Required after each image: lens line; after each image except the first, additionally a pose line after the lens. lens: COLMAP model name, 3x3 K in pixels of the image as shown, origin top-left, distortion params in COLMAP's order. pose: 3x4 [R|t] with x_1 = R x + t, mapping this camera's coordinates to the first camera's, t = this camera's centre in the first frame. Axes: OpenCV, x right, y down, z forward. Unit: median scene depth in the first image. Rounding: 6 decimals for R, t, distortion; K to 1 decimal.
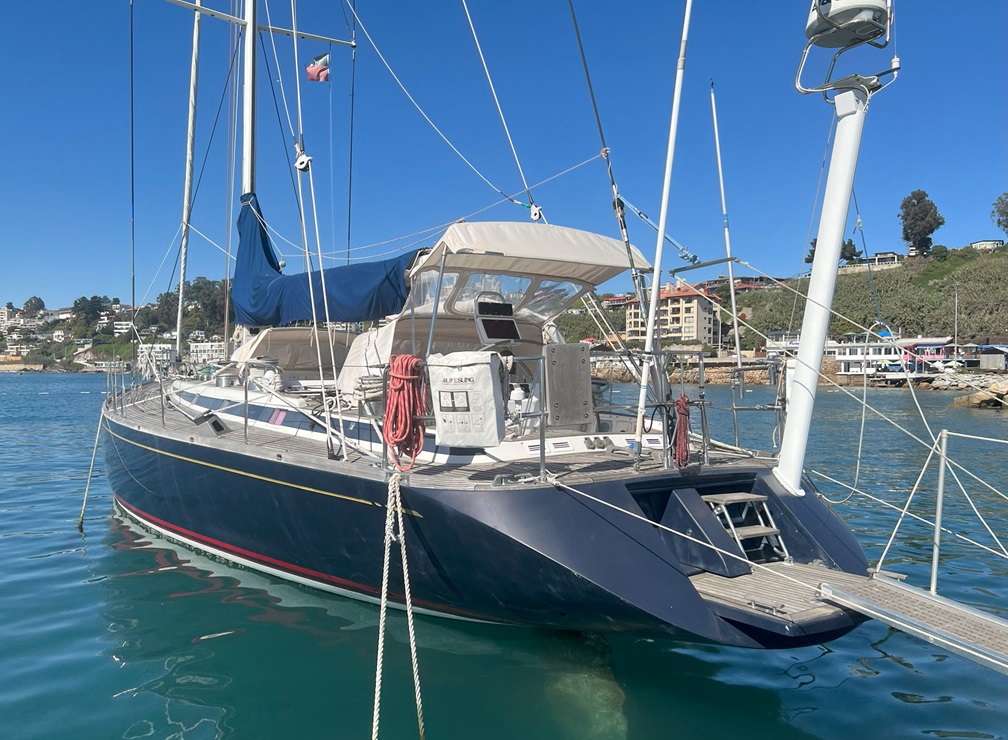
lens RADIAL K [[745.8, 0, 495.3], [0, 745.8, 369.8], [0, 0, 1]] dist [0.034426, -0.004946]
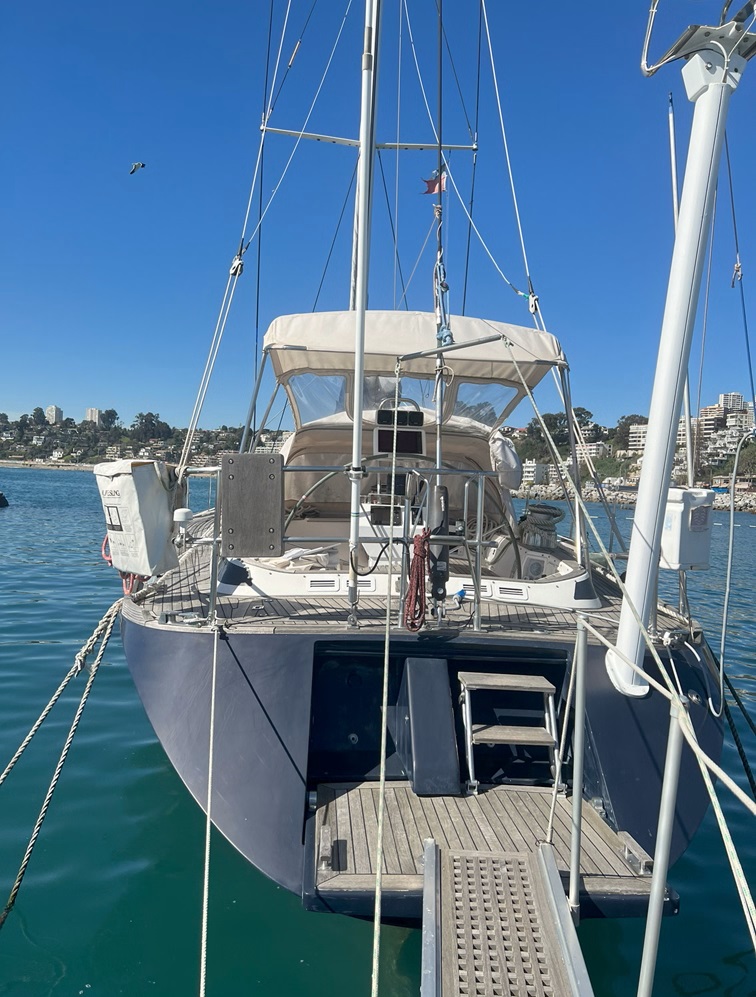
lens RADIAL K [[749.1, 0, 405.4], [0, 749.1, 496.8], [0, 0, 1]] dist [0.028889, 0.000238]
pose [[0.891991, 0.045217, -0.449786, 0.387088], [-0.043123, 0.998959, 0.014907, -0.005373], [0.449992, 0.006099, 0.893012, 0.239656]]
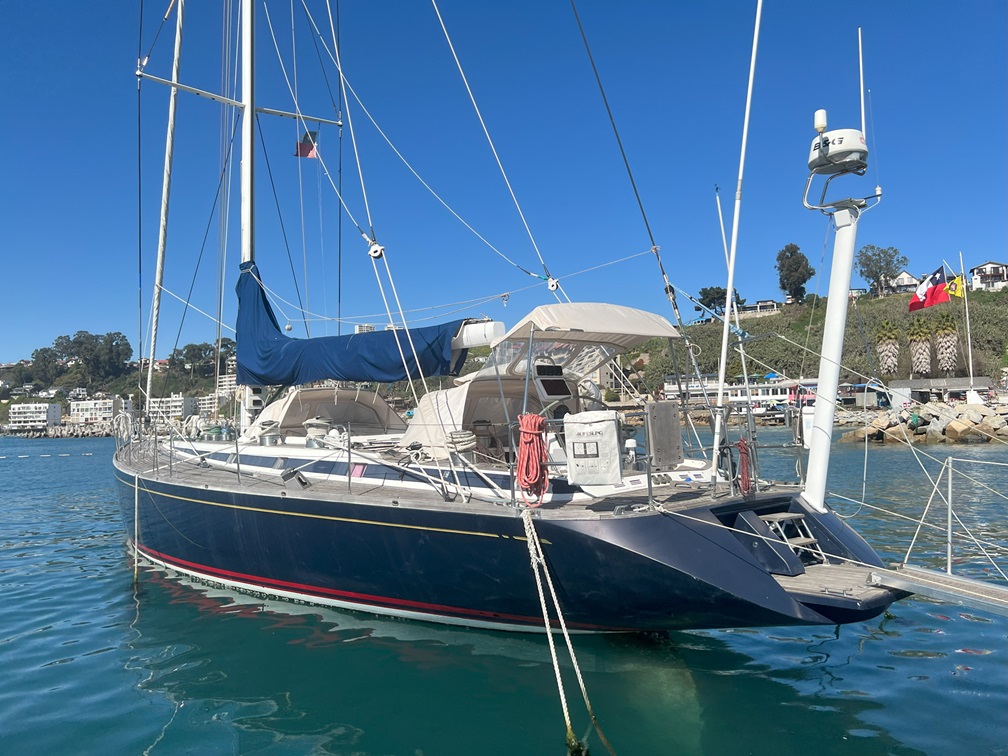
lens RADIAL K [[747.3, 0, 504.0], [0, 747.3, 378.0], [0, 0, 1]] dist [0.029000, 0.003620]
pose [[0.989511, -0.022674, 0.142670, -0.235115], [0.030275, 0.998223, -0.051331, -0.011735], [-0.141252, 0.055112, 0.988438, -0.161322]]
